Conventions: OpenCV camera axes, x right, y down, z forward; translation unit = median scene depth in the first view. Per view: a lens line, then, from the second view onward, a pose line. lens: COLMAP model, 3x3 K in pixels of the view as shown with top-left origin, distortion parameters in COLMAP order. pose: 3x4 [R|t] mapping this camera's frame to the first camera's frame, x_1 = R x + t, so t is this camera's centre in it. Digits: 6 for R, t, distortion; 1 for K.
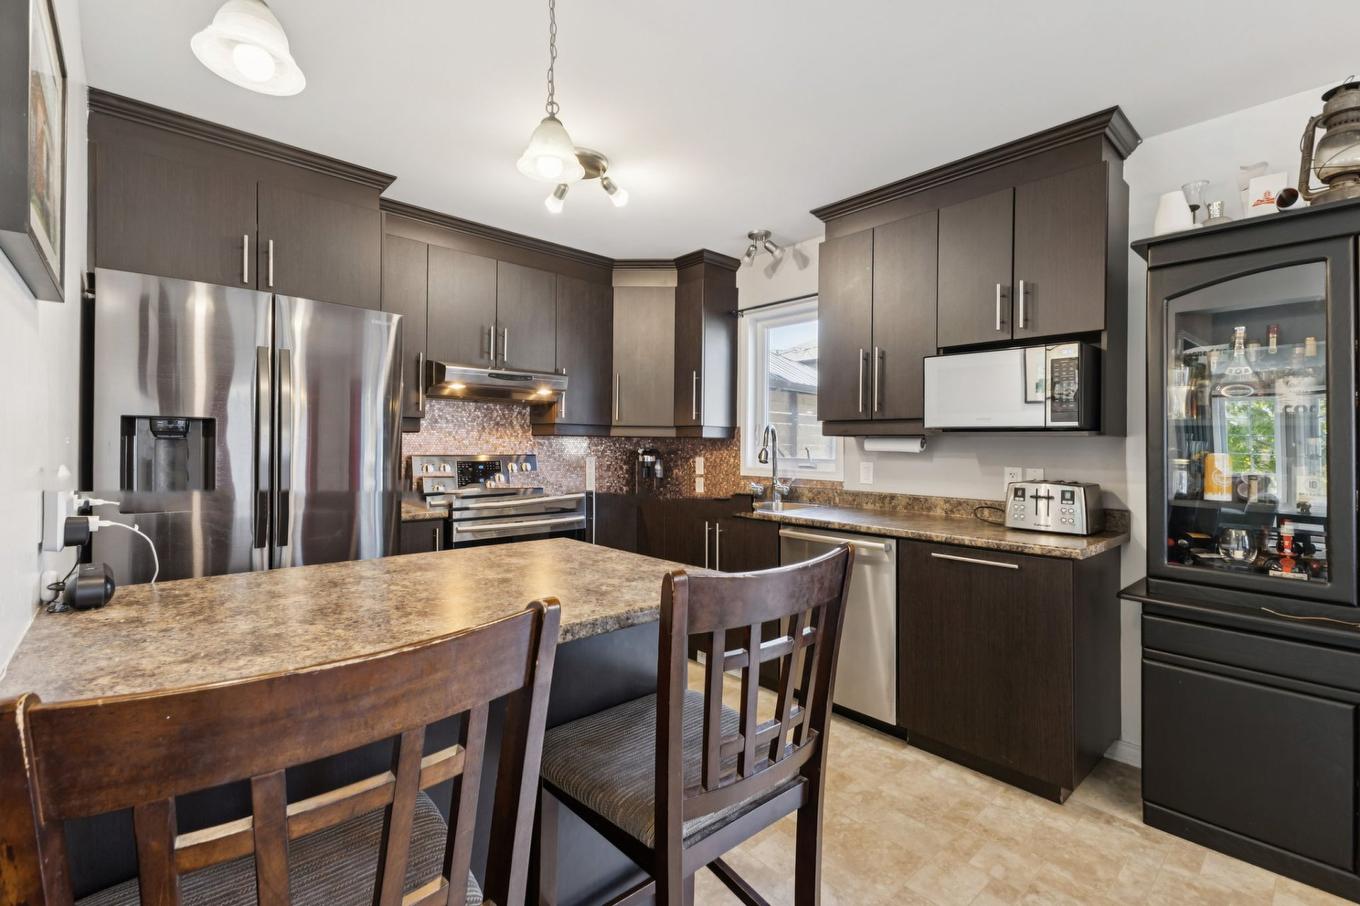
lens RADIAL K [[599.9, 0, 689.0], [0, 599.9, 448.3], [0, 0, 1]] dist [0.022199, -0.000318]
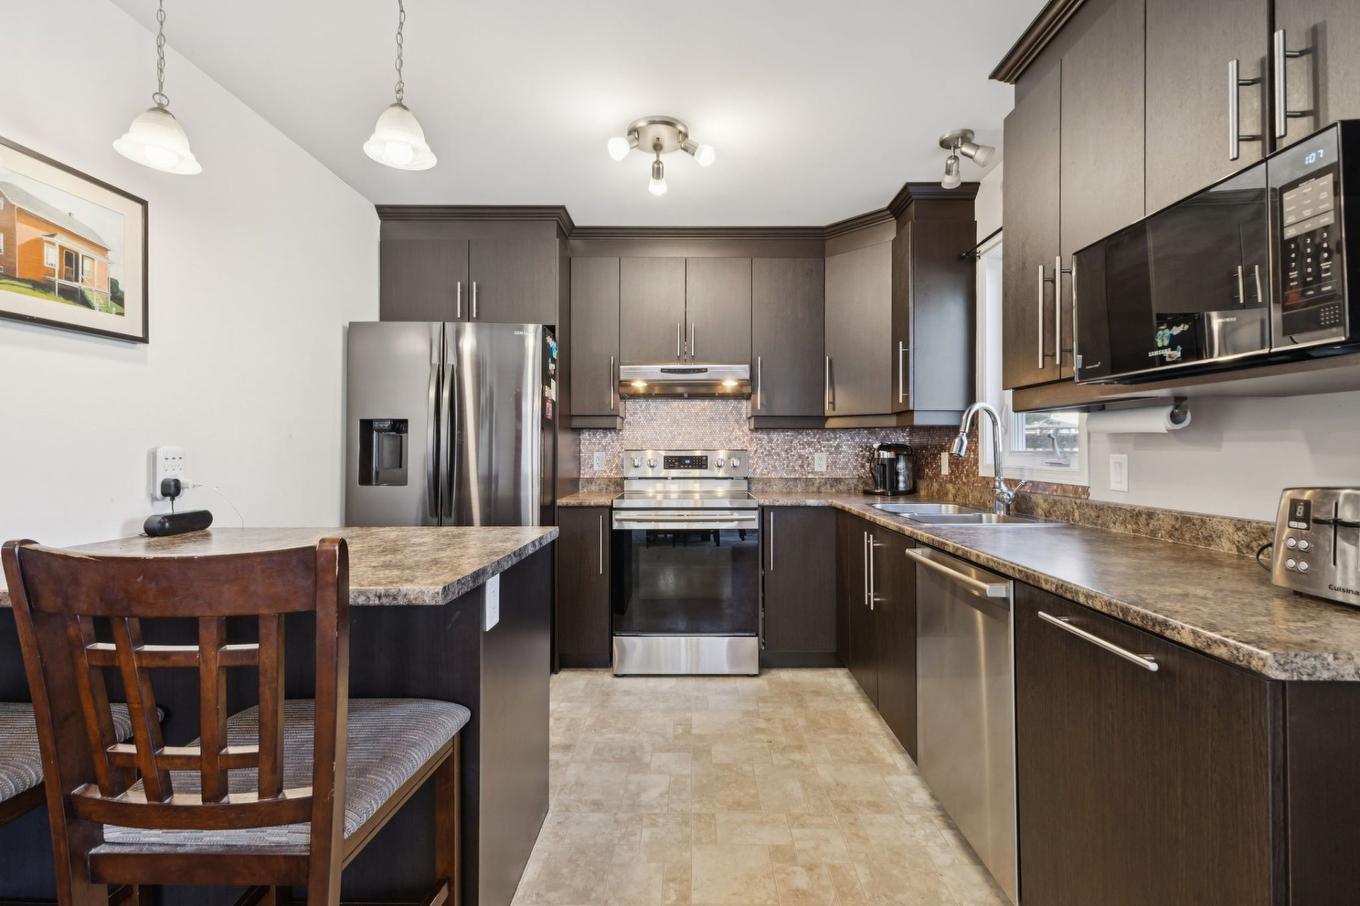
lens RADIAL K [[599.9, 0, 685.3], [0, 599.9, 442.4], [0, 0, 1]] dist [0.022199, -0.000318]
pose [[0.738278, -0.018185, -0.674251, 0.376658], [0.003352, 0.999723, -0.023293, 0.023917], [0.674488, 0.014936, 0.738135, 0.267233]]
